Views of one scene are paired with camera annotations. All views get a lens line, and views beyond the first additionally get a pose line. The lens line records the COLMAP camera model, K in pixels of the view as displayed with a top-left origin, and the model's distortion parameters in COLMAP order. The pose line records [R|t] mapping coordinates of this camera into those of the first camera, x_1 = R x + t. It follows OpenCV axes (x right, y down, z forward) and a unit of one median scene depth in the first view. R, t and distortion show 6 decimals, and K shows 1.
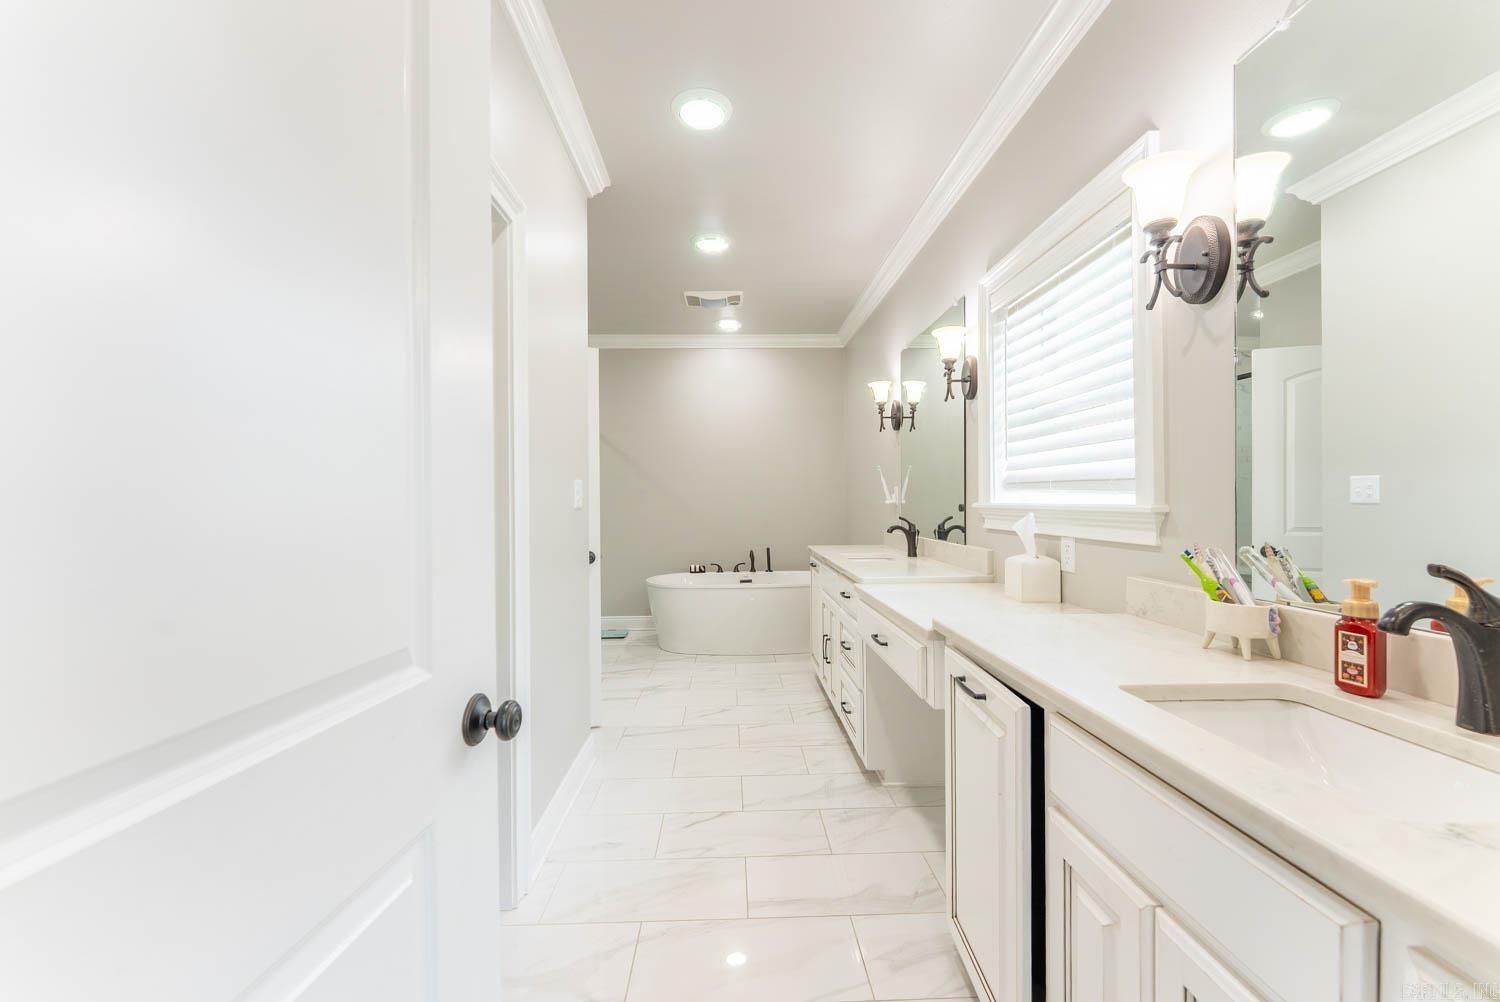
lens RADIAL K [[612.7, 0, 750.0], [0, 612.7, 501.0], [0, 0, 1]] dist [-0.000791, -0.000079]
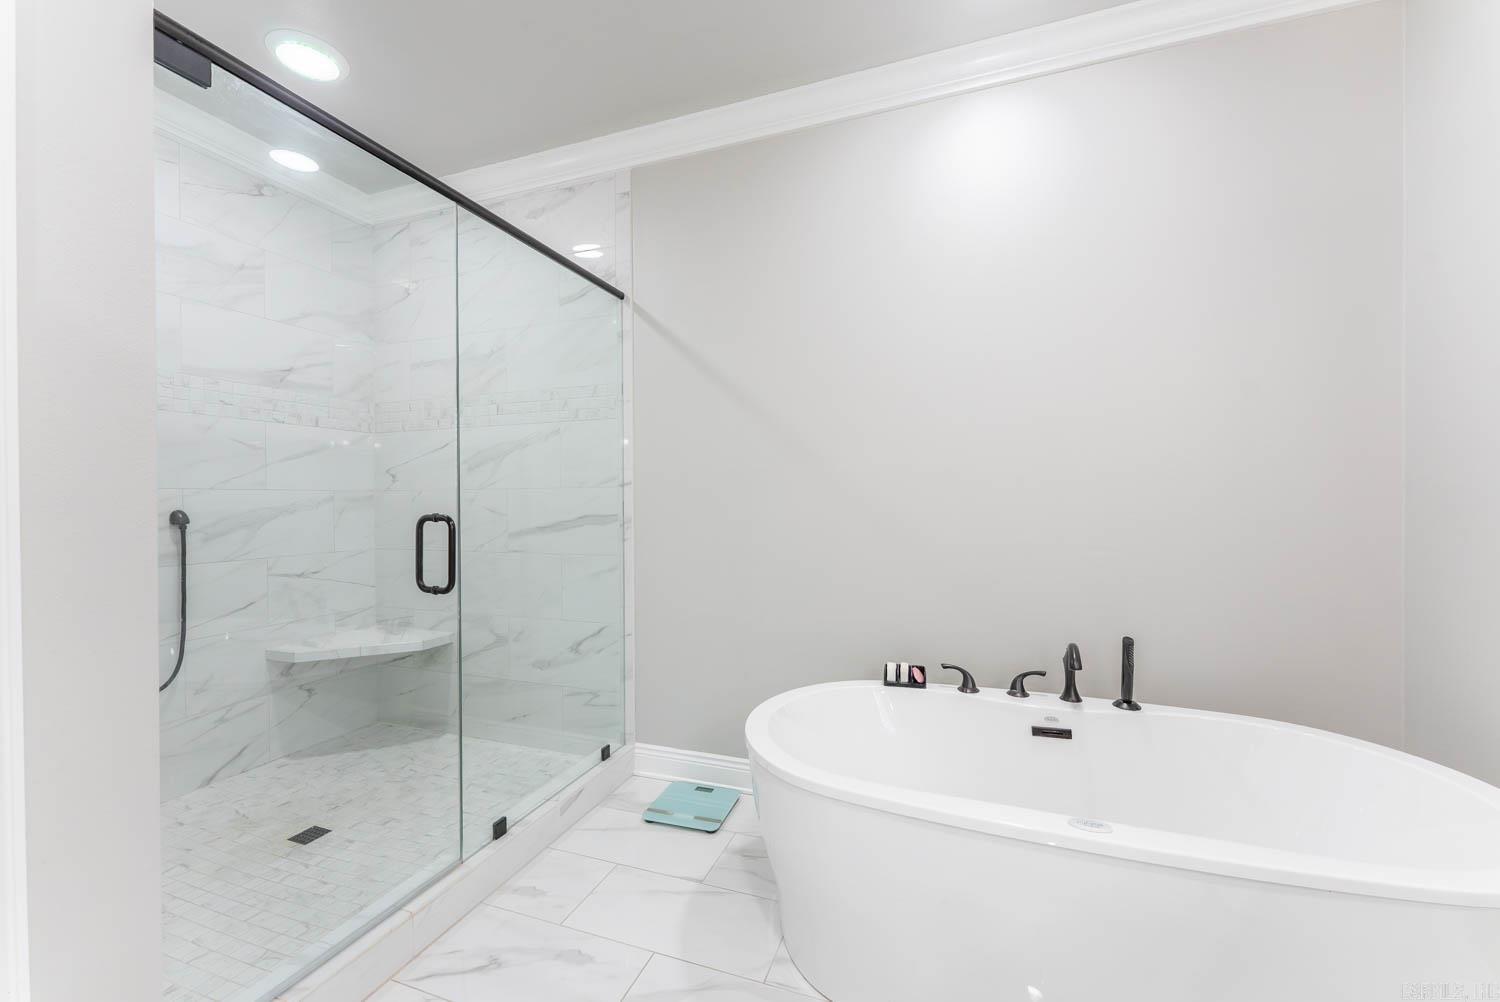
lens RADIAL K [[599.5, 0, 746.0], [0, 599.5, 503.4], [0, 0, 1]] dist [-0.000561, 0.000023]
pose [[0.925089, 0.003058, -0.379738, -0.036501], [0.000458, 0.999958, 0.009169, 0.003332], [0.379750, -0.008656, 0.925049, 0.627285]]
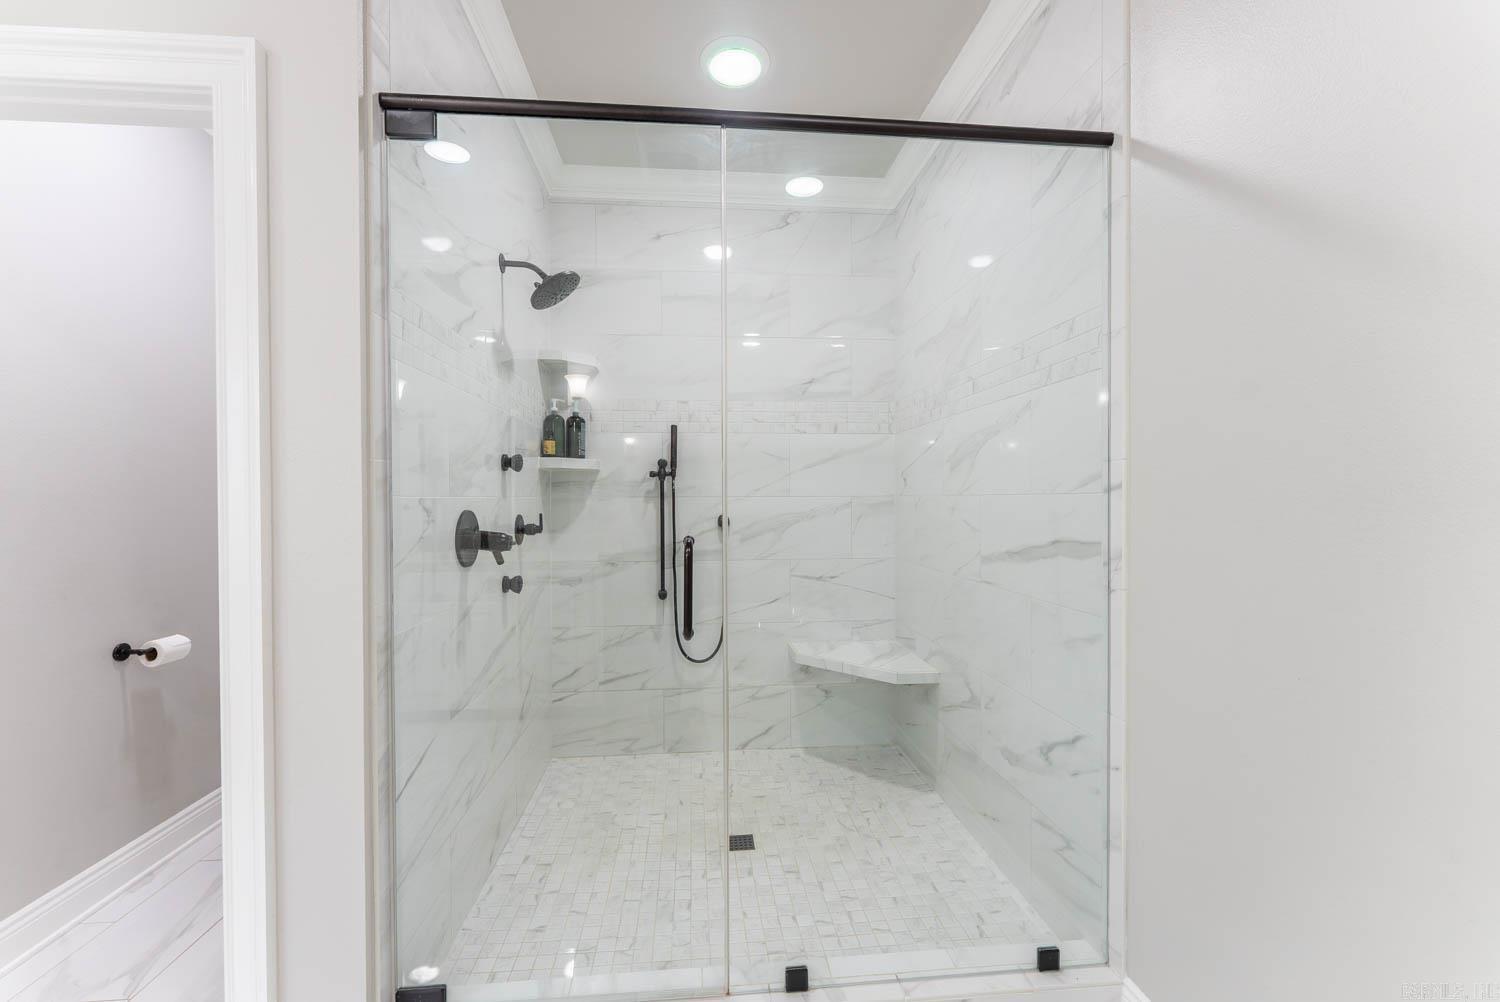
lens RADIAL K [[599.5, 0, 746.0], [0, 599.5, 503.4], [0, 0, 1]] dist [-0.000561, 0.000023]
pose [[0.050115, 0.014898, -0.998632, -0.063226], [0.003510, 0.999880, 0.015093, -0.007776], [0.998737, -0.004261, 0.050057, 0.928226]]
